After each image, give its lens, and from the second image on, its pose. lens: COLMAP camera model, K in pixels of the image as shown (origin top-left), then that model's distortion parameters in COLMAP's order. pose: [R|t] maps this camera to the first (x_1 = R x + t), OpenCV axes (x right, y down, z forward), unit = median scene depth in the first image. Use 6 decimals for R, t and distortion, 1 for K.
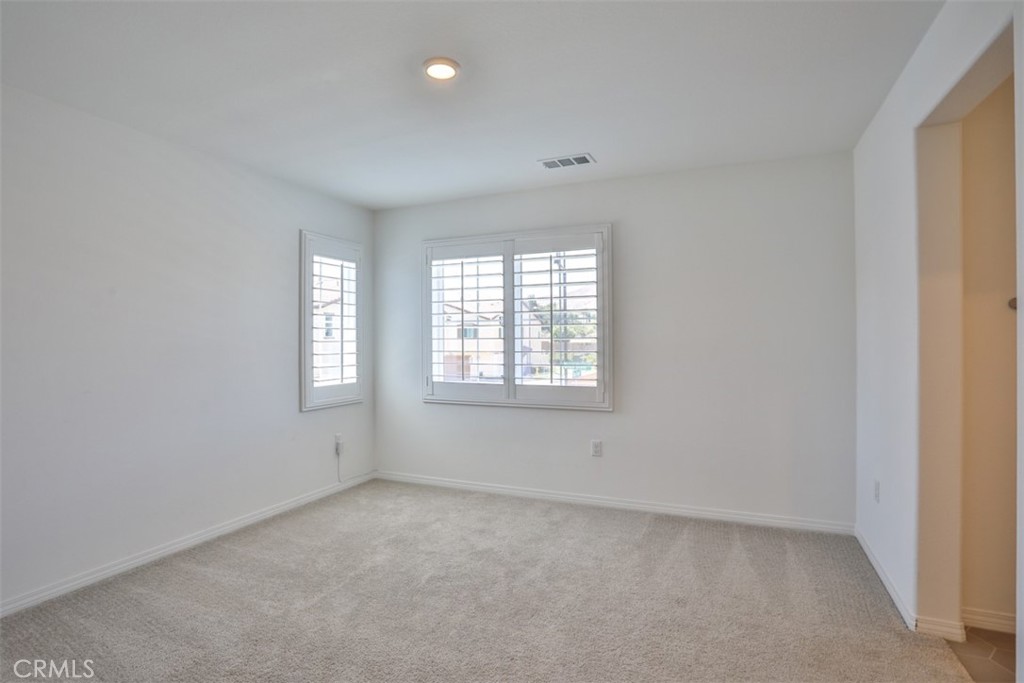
lens RADIAL K [[525.0, 0, 508.8], [0, 525.0, 338.5], [0, 0, 1]] dist [-0.082351, 0.037369]
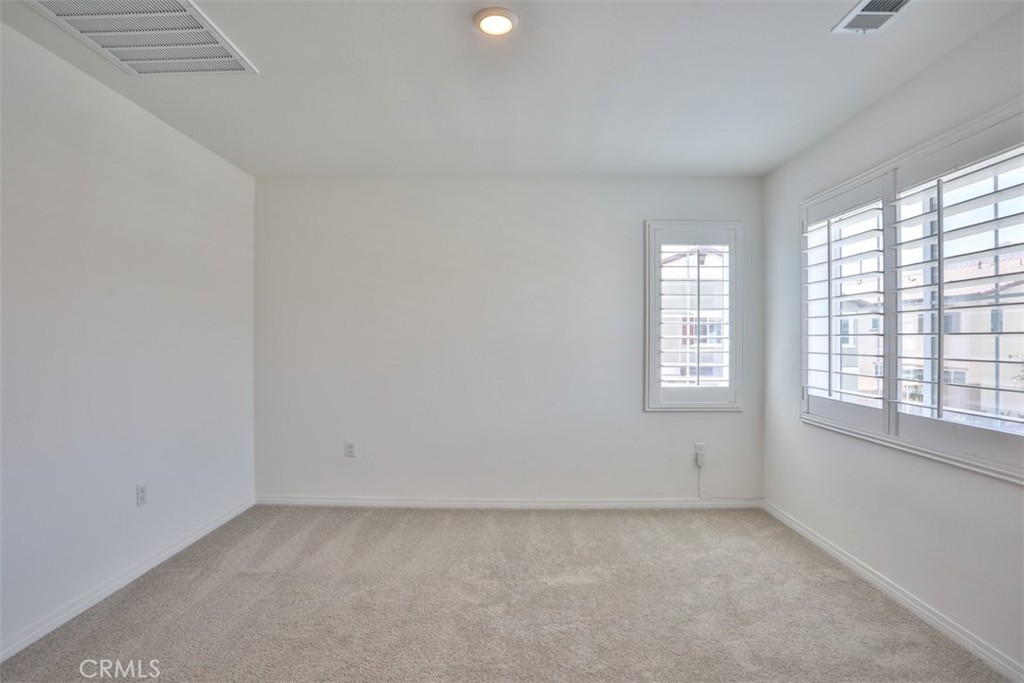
lens RADIAL K [[525.0, 0, 508.8], [0, 525.0, 338.5], [0, 0, 1]] dist [-0.082351, 0.037369]
pose [[0.395245, 0.008097, -0.918540, 0.362043], [-0.003378, 0.999967, 0.007362, 0.000980], [0.918570, 0.000193, 0.395259, 0.367836]]
